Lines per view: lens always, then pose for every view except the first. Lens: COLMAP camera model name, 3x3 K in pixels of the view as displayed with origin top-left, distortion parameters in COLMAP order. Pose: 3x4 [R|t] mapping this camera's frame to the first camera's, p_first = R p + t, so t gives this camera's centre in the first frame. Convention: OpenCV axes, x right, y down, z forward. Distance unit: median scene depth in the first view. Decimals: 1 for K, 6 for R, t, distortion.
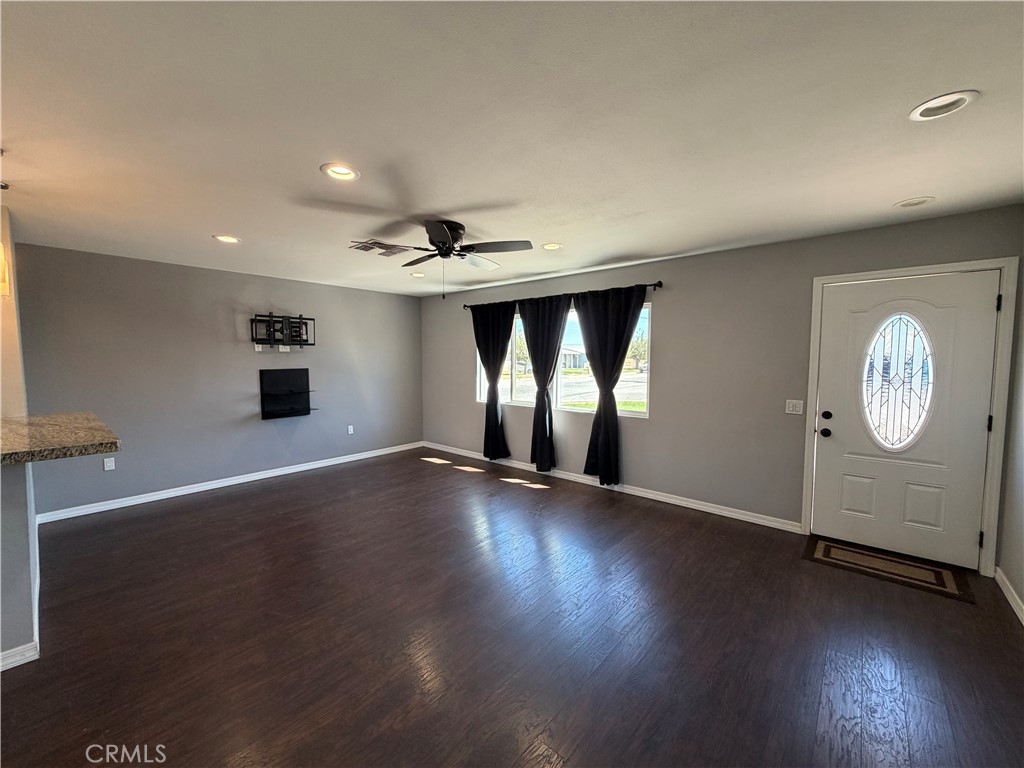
lens RADIAL K [[409.0, 0, 508.7], [0, 409.0, 383.5], [0, 0, 1]] dist [0.002295, 0.000218]
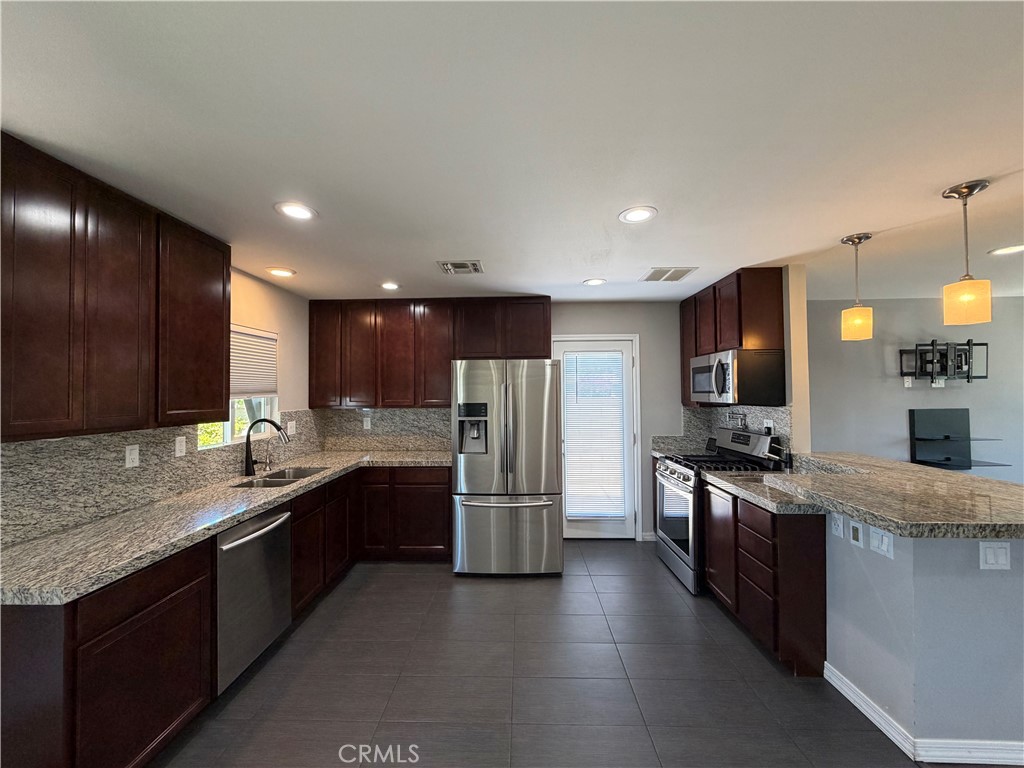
lens RADIAL K [[409.0, 0, 508.9], [0, 409.0, 383.5], [0, 0, 1]] dist [0.002295, 0.000218]
pose [[0.635838, -0.020732, -0.771544, -0.532958], [-0.041201, 0.997302, -0.060753, -0.002431], [0.770722, 0.070417, 0.633268, -0.183734]]
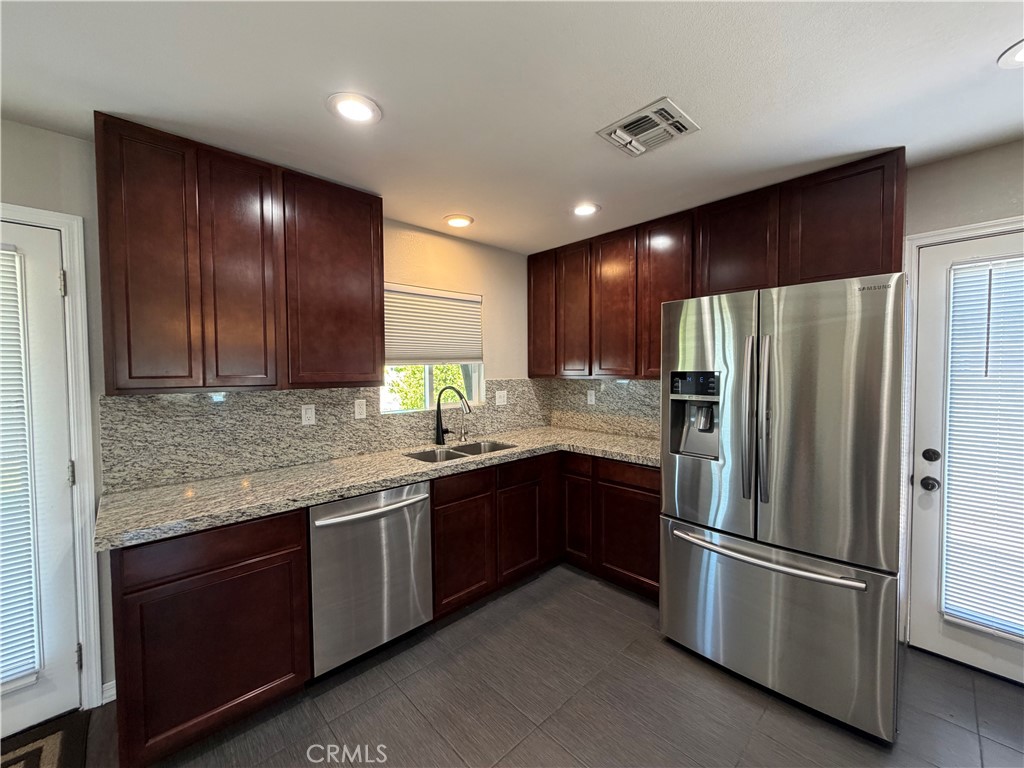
lens RADIAL K [[409.0, 0, 510.0], [0, 409.0, 384.3], [0, 0, 1]] dist [0.002295, 0.000218]
pose [[-0.092463, 0.037065, -0.995026, -0.696130], [-0.054741, 0.997606, 0.042248, -0.002978], [0.994210, 0.058375, -0.090213, 0.088765]]
